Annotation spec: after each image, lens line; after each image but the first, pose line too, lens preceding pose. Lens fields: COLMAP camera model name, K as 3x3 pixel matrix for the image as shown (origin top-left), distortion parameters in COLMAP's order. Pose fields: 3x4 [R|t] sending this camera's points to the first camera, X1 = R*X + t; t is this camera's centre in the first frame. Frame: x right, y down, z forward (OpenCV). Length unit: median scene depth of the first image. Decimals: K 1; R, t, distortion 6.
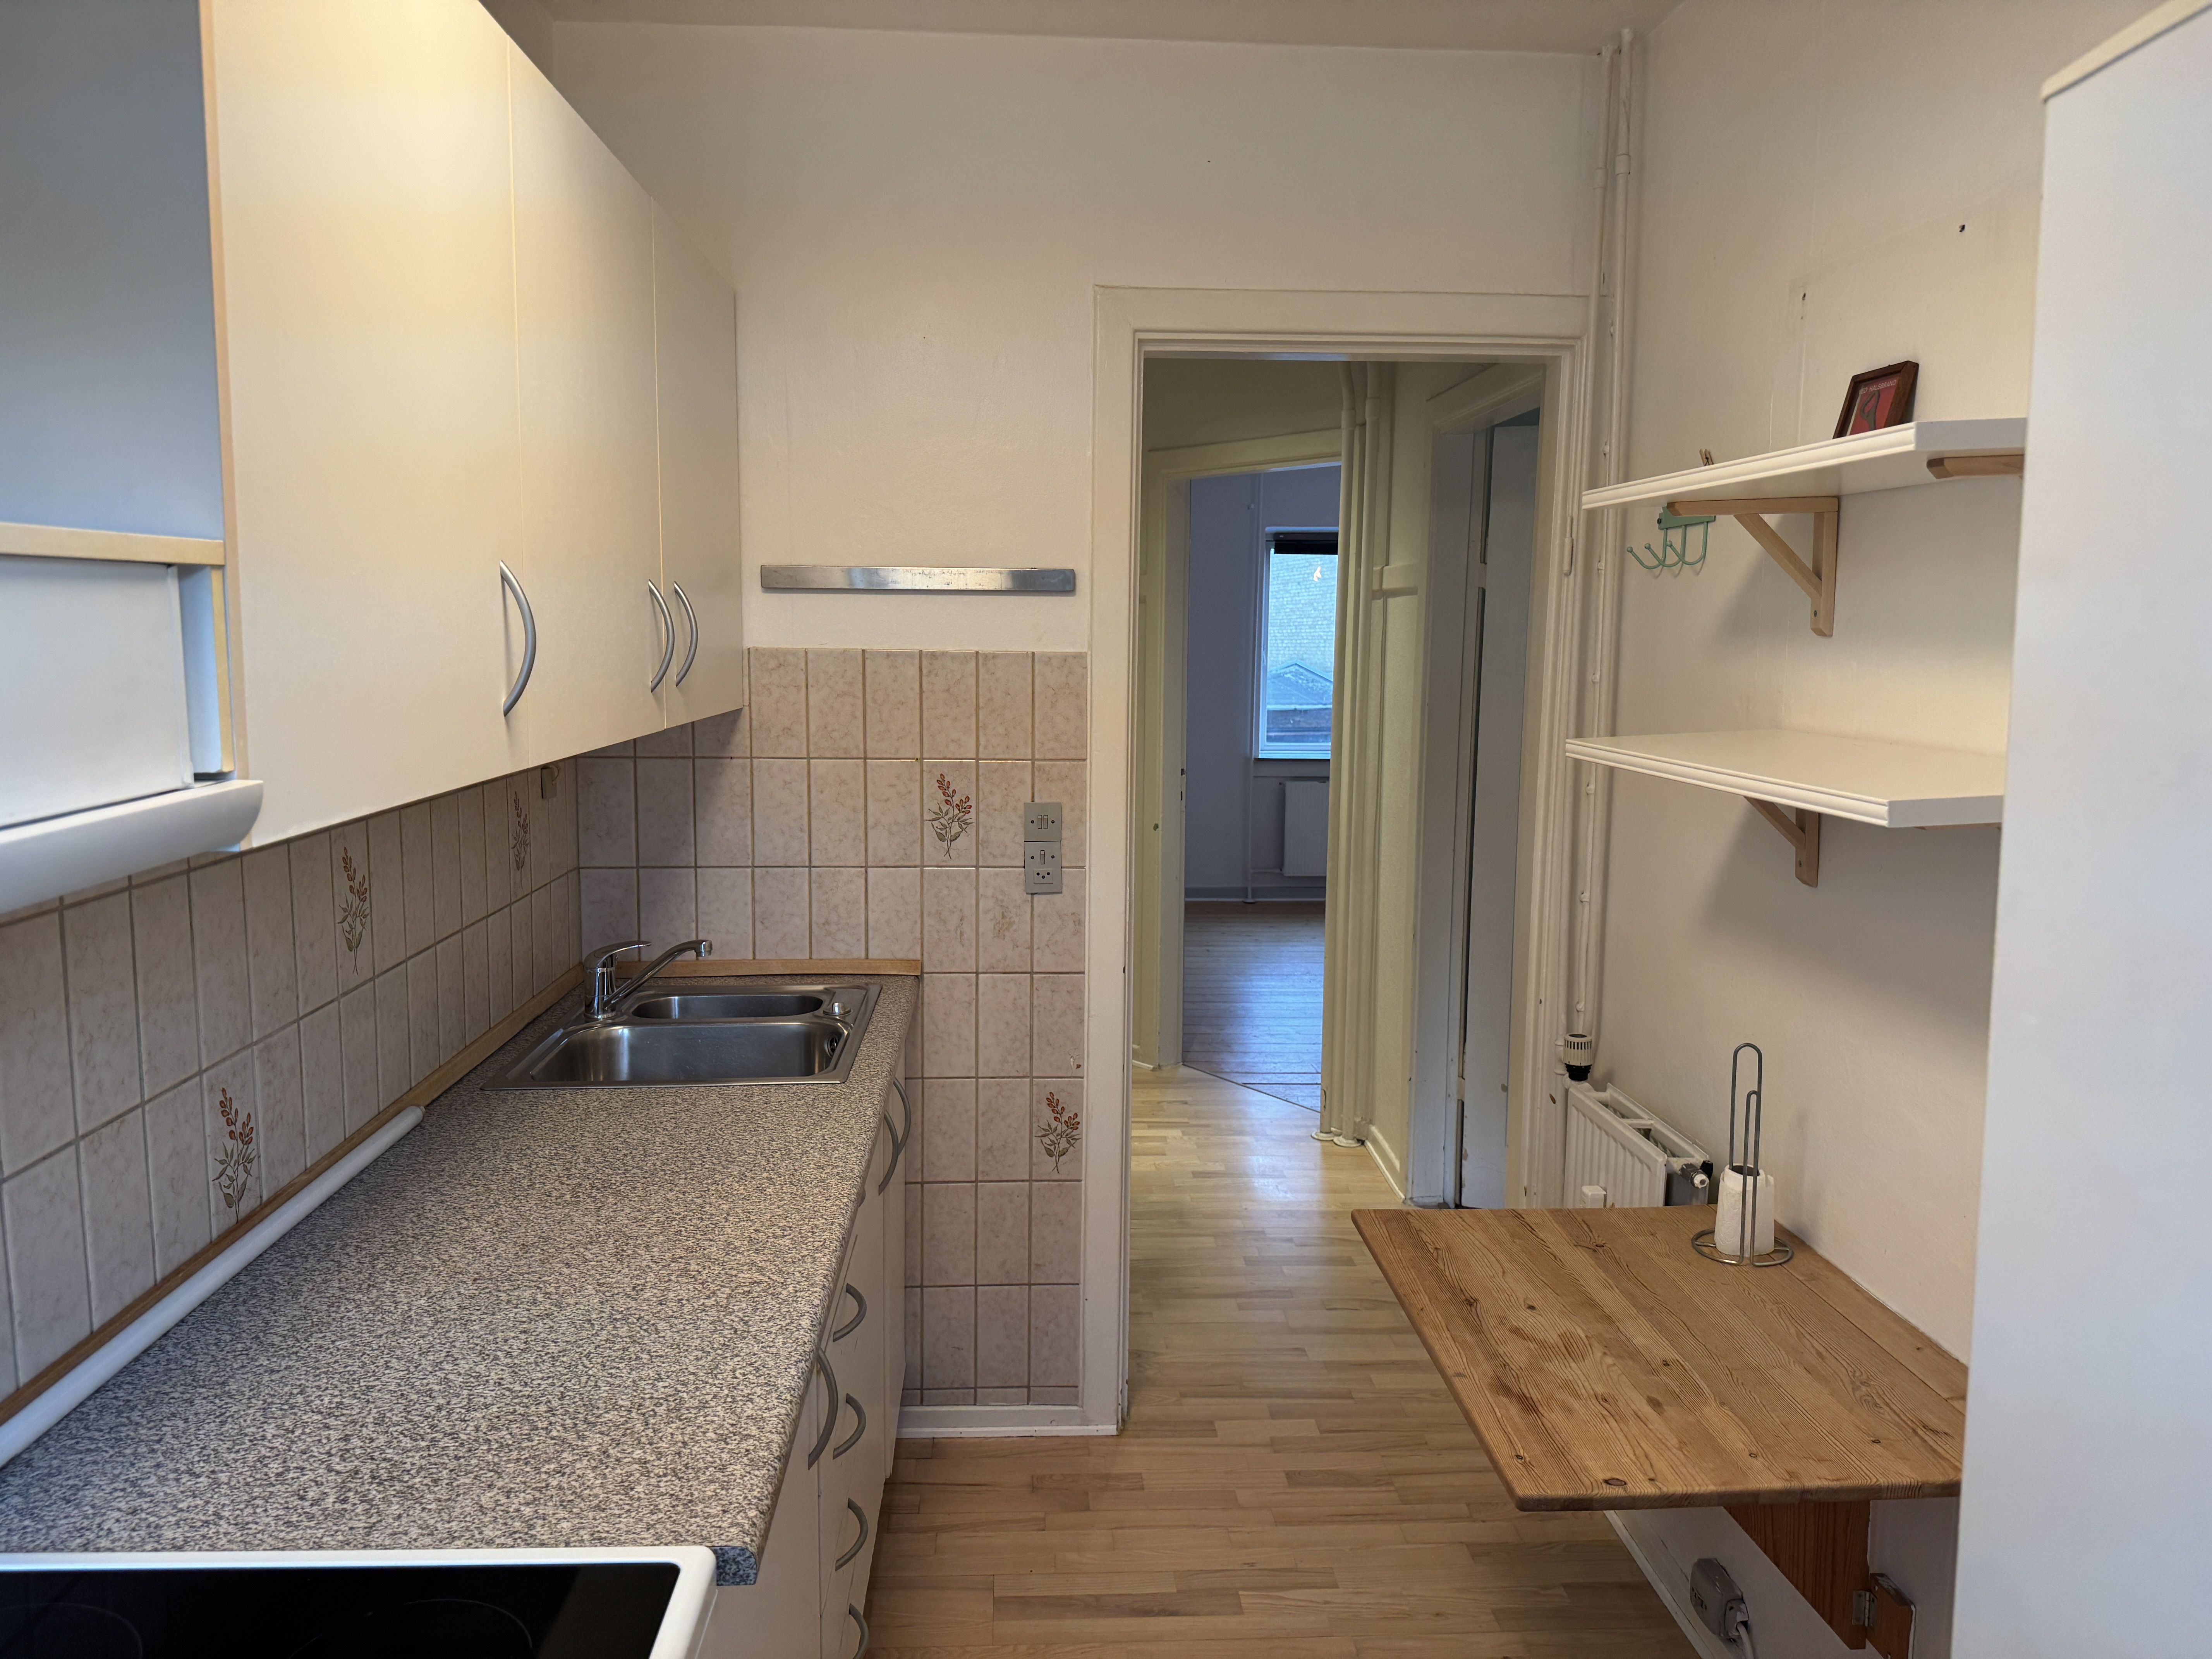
lens RADIAL K [[1561.8, 0, 1108.9], [0, 1561.8, 837.7], [0, 0, 1]] dist [0.140839, -0.185951]
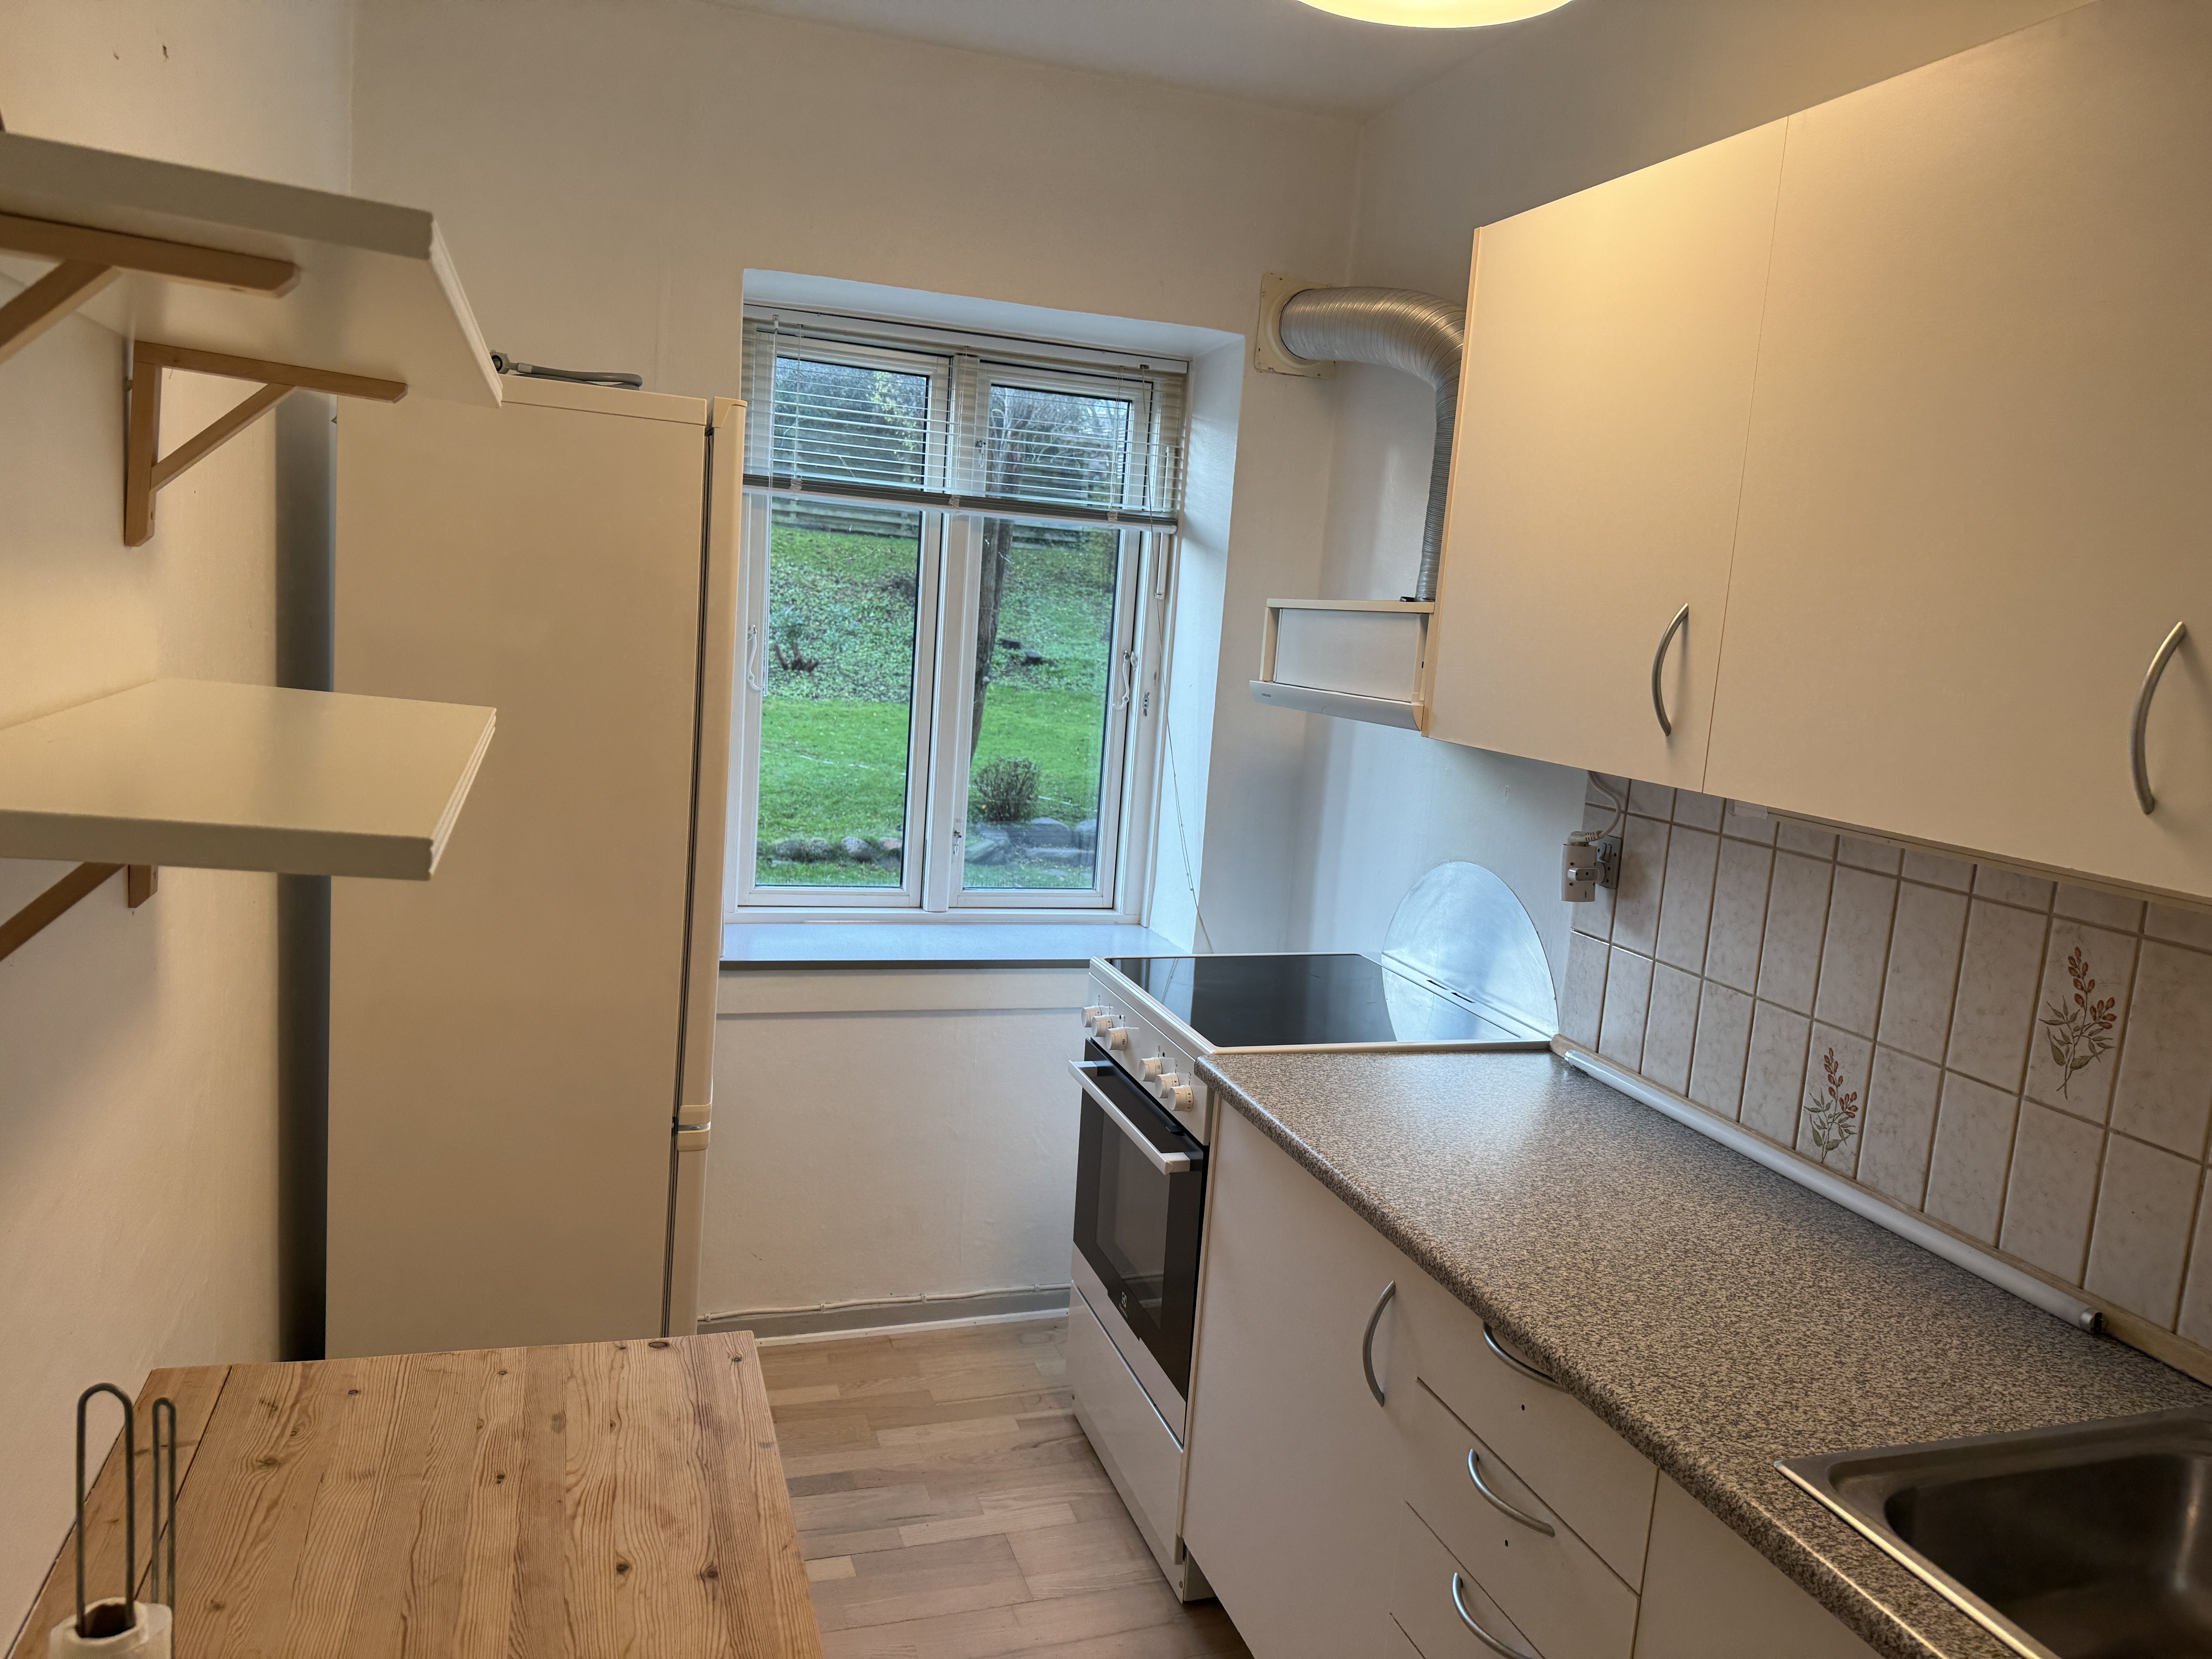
lens RADIAL K [[1561.8, 0, 1108.9], [0, 1561.8, 837.7], [0, 0, 1]] dist [0.140839, -0.185951]
pose [[-0.961595, -0.041979, -0.271244, 0.207507], [-0.118228, 0.955205, 0.271302, -0.171502], [0.247705, 0.292951, -0.923483, 1.253908]]
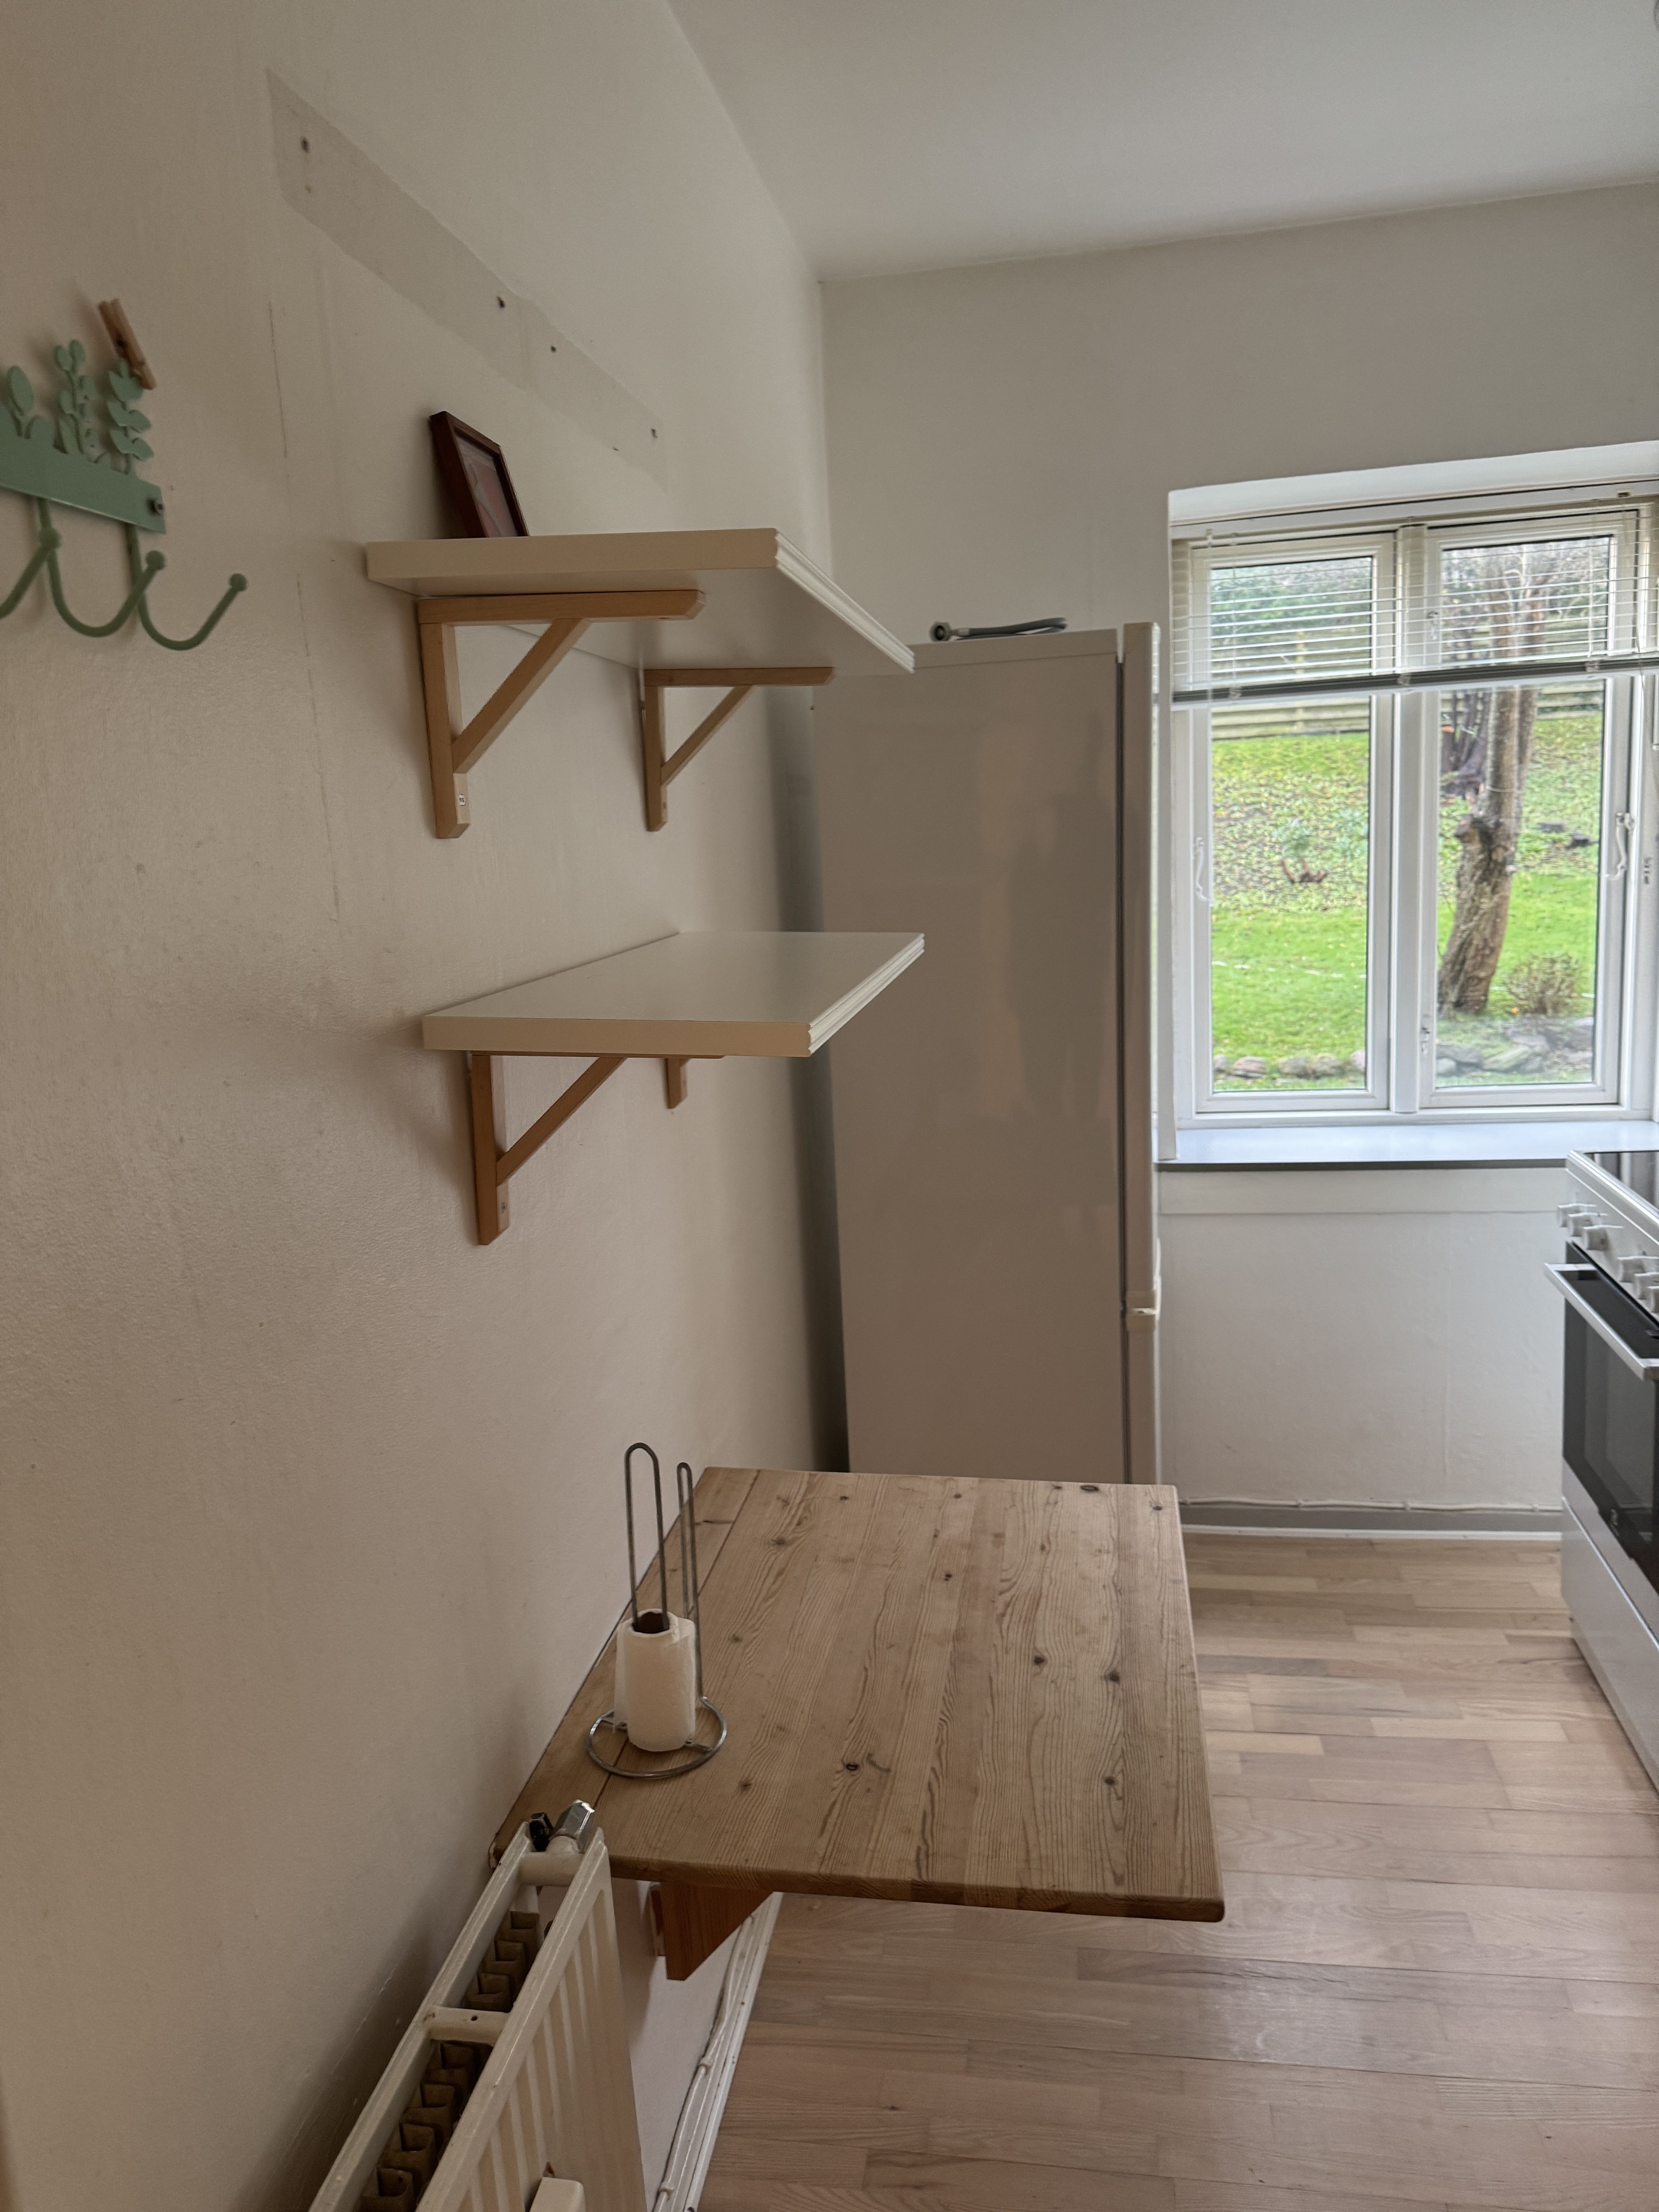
lens RADIAL K [[1561.8, 0, 829.5], [0, 1561.8, 1106.0], [0, 0, 1]] dist [0.140839, -0.185951]
pose [[-0.975239, 0.002050, 0.221145, 0.150886], [0.072067, 0.948322, 0.309019, -0.172616], [-0.209083, 0.317304, -0.924988, 1.307729]]
